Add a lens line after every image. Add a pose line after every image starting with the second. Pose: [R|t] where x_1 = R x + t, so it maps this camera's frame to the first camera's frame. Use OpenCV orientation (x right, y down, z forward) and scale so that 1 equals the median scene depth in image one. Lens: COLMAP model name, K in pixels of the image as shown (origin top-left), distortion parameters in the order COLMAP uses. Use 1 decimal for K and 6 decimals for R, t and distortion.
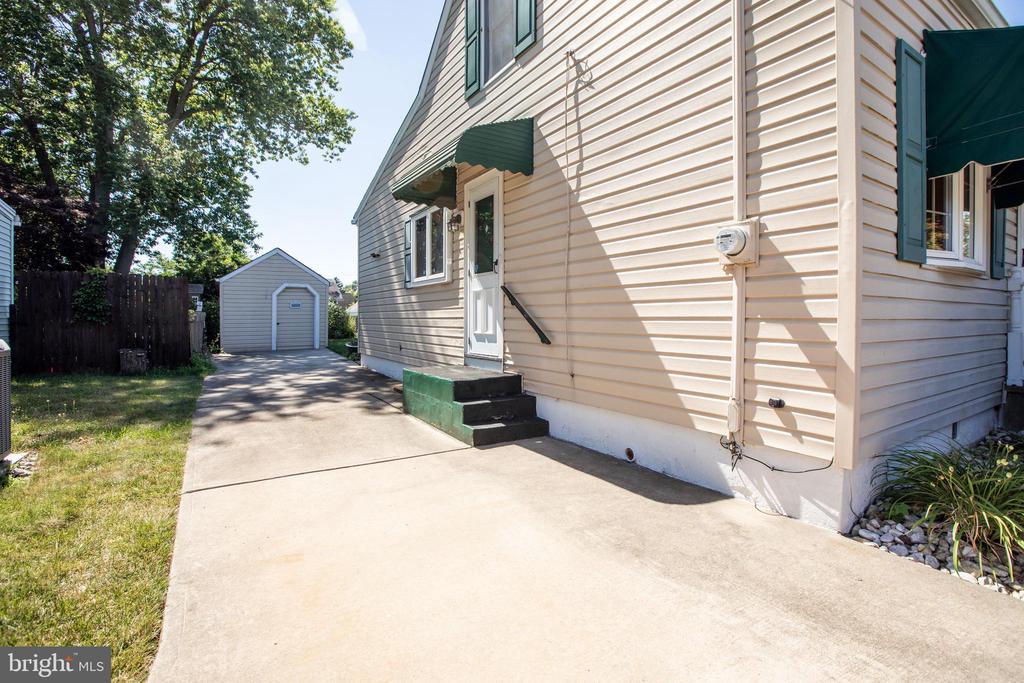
lens RADIAL K [[471.7, 0, 528.9], [0, 471.7, 319.8], [0, 0, 1]] dist [0.001878, 0.000626]
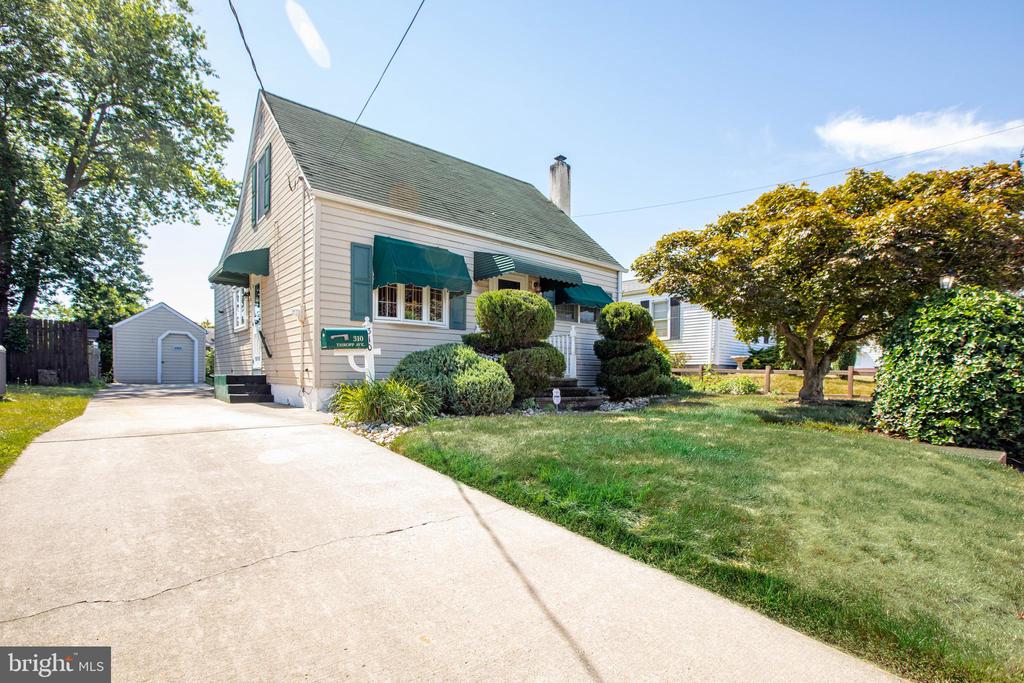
lens RADIAL K [[471.7, 0, 499.2], [0, 471.7, 388.6], [0, 0, 1]] dist [0.001878, 0.000626]
pose [[0.995336, 0.013488, 0.095519, 0.188161], [-0.015733, 0.999616, 0.022794, 0.027685], [-0.095175, -0.024190, 0.995167, -0.265573]]
